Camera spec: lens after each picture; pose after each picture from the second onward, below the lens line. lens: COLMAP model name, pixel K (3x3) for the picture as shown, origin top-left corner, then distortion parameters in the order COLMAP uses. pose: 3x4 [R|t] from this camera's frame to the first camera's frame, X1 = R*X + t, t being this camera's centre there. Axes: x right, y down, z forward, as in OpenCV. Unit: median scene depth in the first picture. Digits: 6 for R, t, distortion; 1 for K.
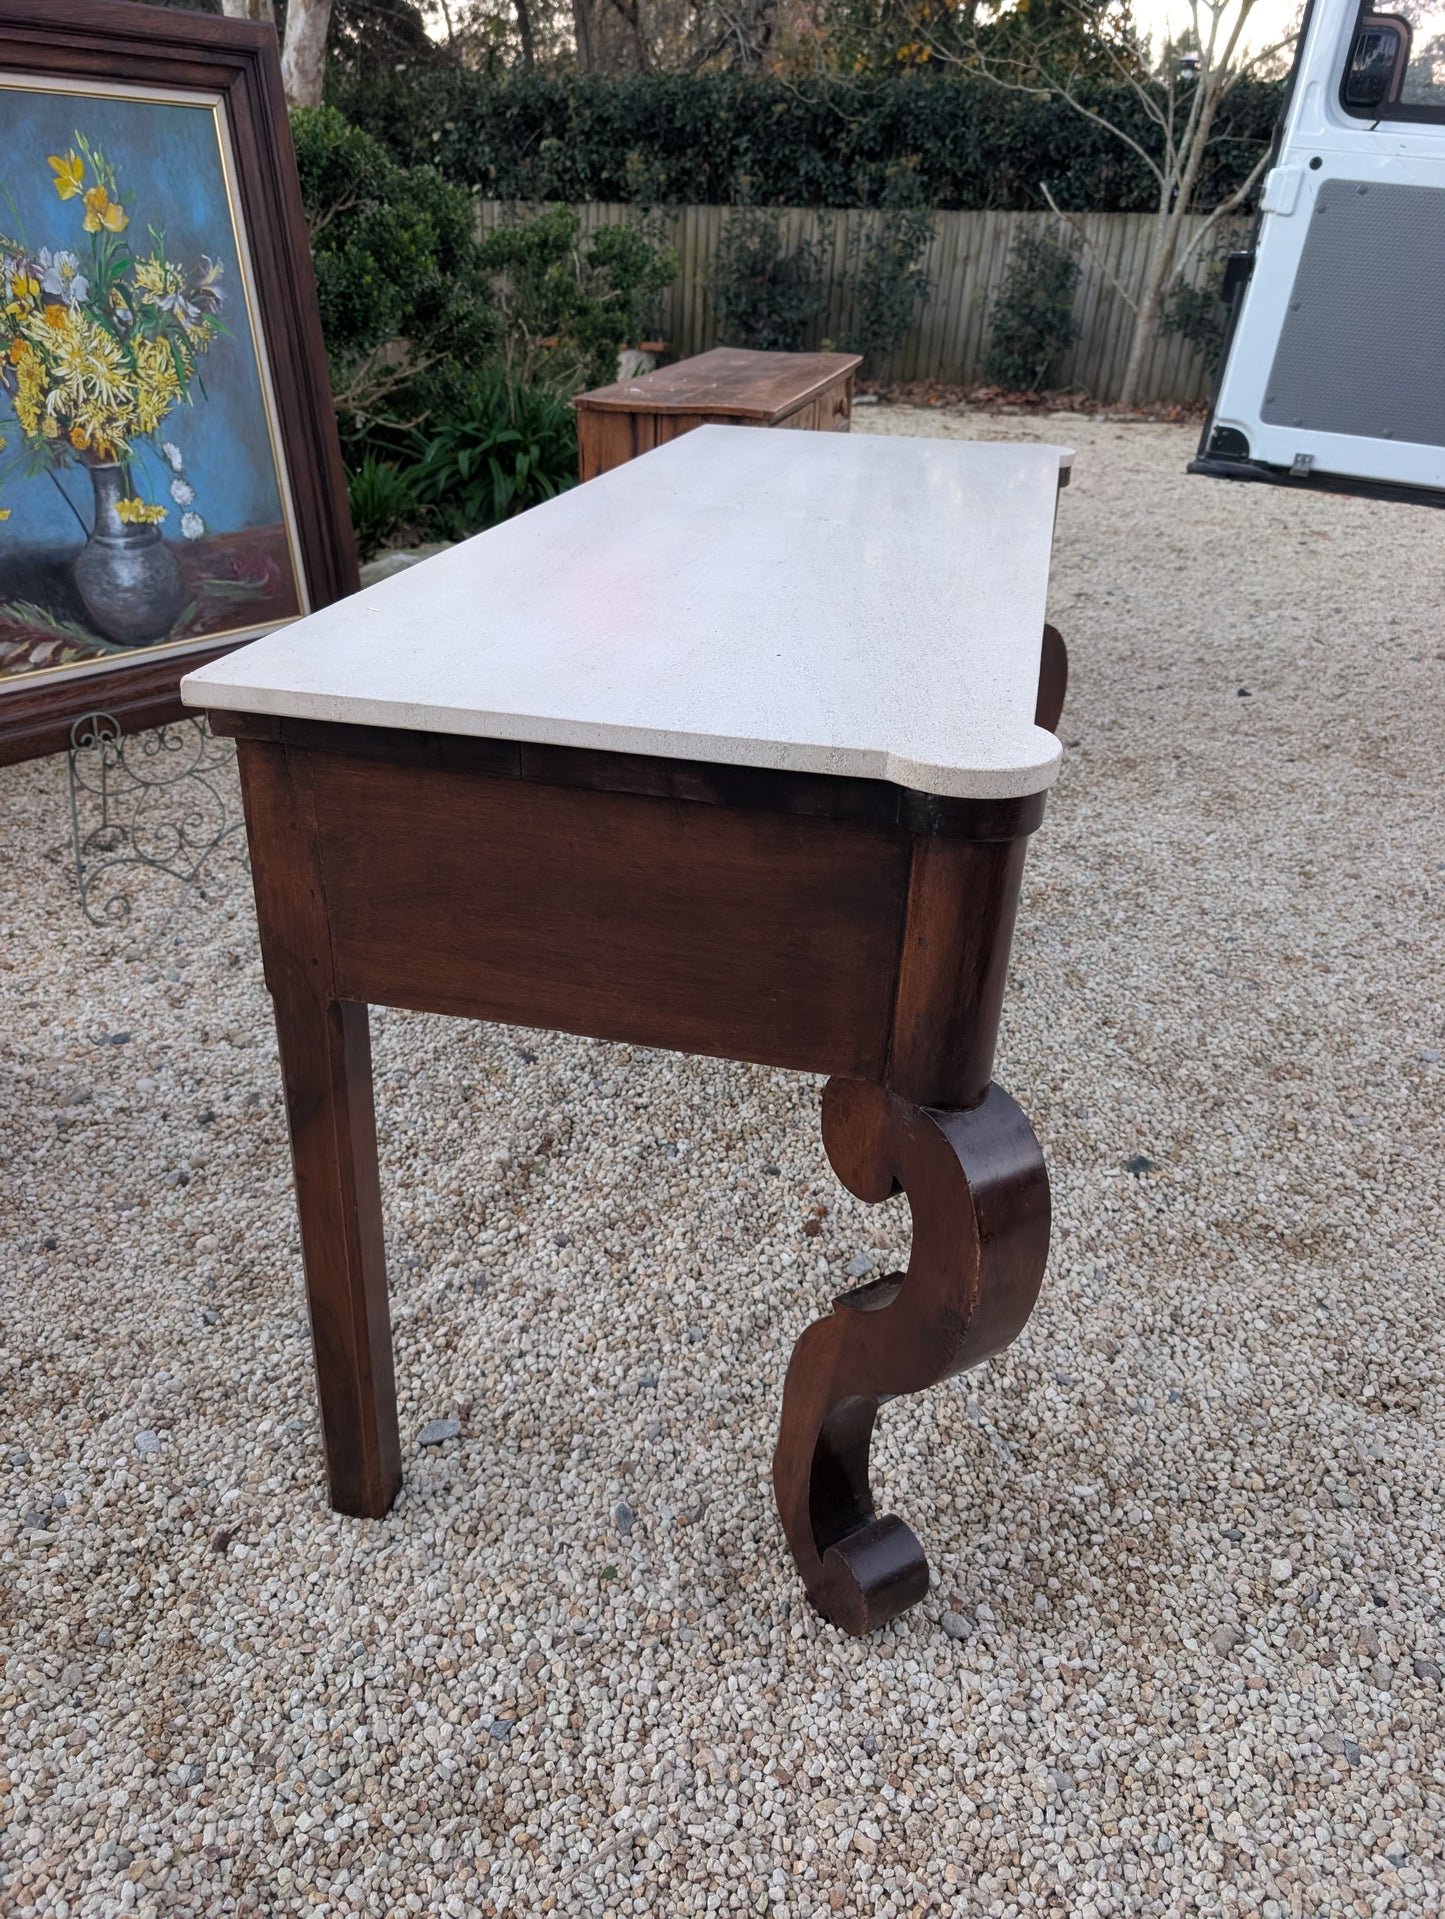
lens RADIAL K [[1396.9, 0, 693.9], [0, 1396.9, 966.3], [0, 0, 1]] dist [0.003217, 0.003522]
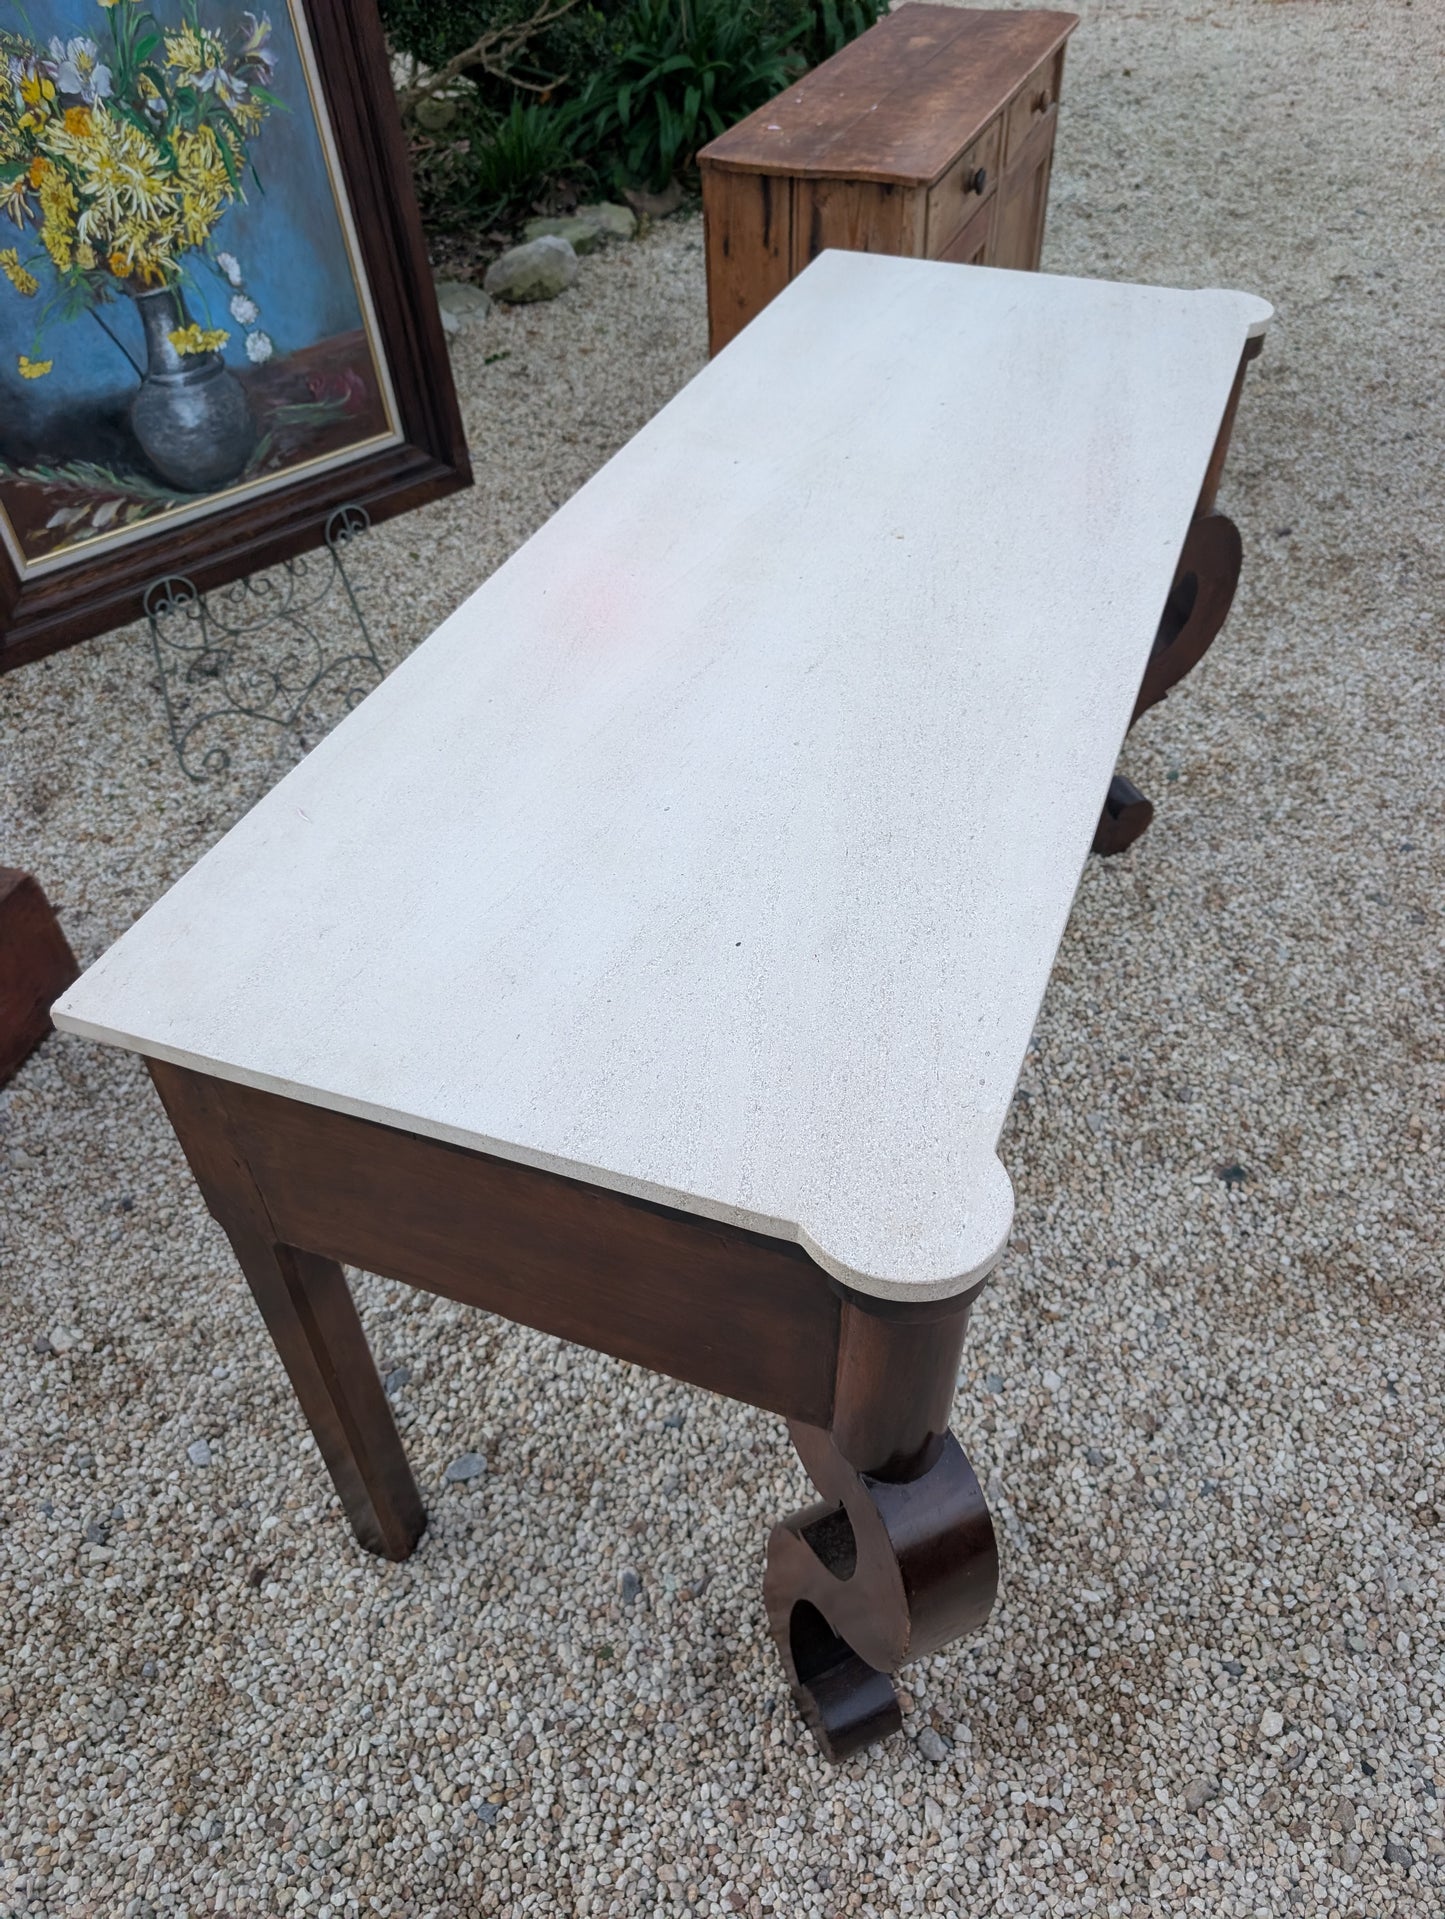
lens RADIAL K [[1399.7, 0, 728.4], [0, 1399.7, 951.2], [0, 0, 1]] dist [0.007597, -0.007095]
pose [[0.991484, 0.056540, -0.117316, 0.113849], [-0.022914, 0.962523, 0.270230, -0.329261], [0.128198, -0.265241, 0.955622, 0.134019]]
